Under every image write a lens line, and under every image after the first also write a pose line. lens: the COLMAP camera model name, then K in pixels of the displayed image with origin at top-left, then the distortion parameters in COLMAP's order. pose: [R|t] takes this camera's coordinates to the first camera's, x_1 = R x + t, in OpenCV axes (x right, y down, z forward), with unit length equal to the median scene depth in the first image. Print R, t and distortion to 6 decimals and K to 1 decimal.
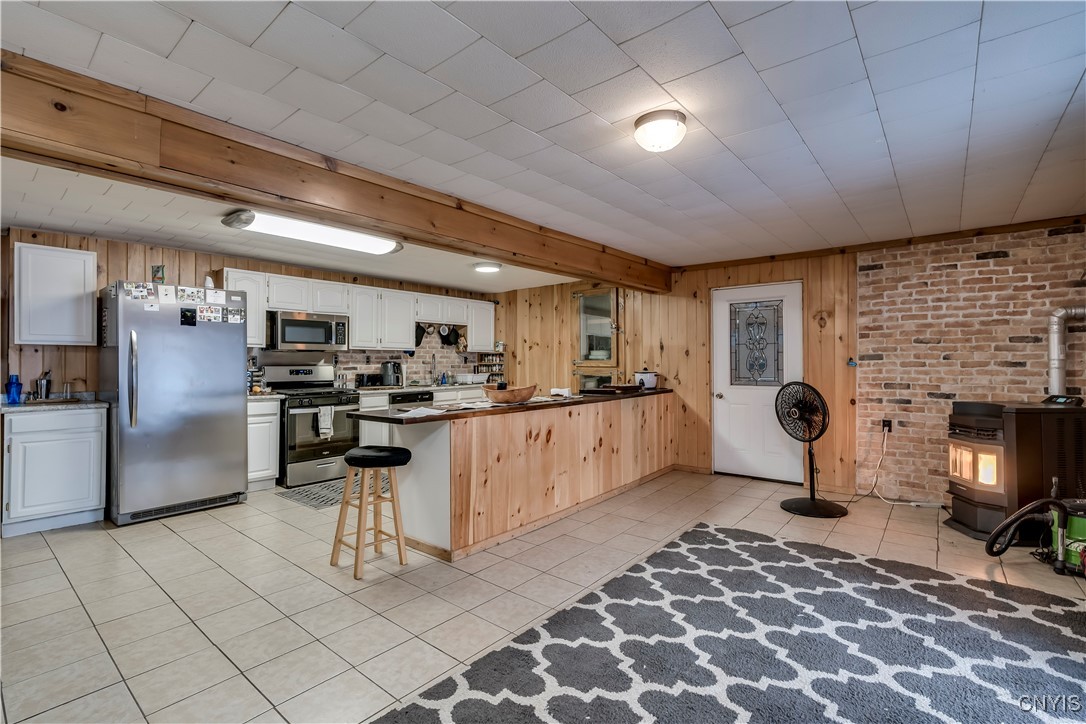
lens RADIAL K [[505.8, 0, 537.1], [0, 505.8, 363.1], [0, 0, 1]] dist [-0.008380, -0.000759]
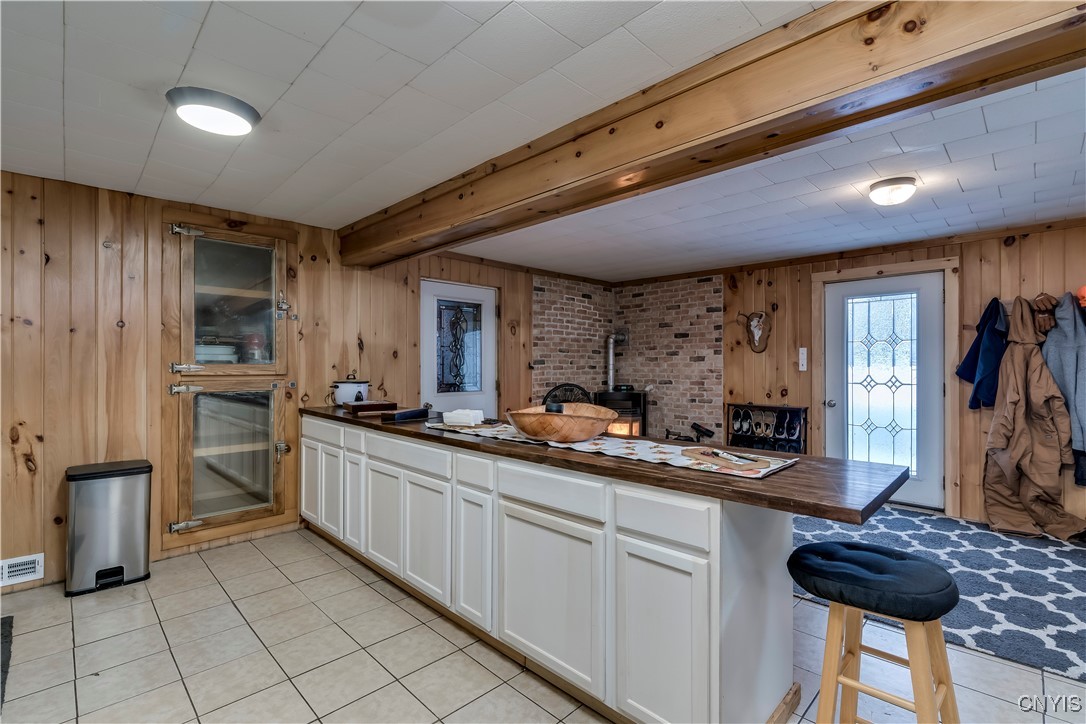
lens RADIAL K [[505.8, 0, 549.6], [0, 505.8, 356.8], [0, 0, 1]] dist [-0.008380, -0.000759]
pose [[0.060384, 0.015014, 0.998062, -0.571089], [0.001289, 0.999885, -0.015119, -0.006186], [-0.998174, 0.002199, 0.060358, 0.909090]]
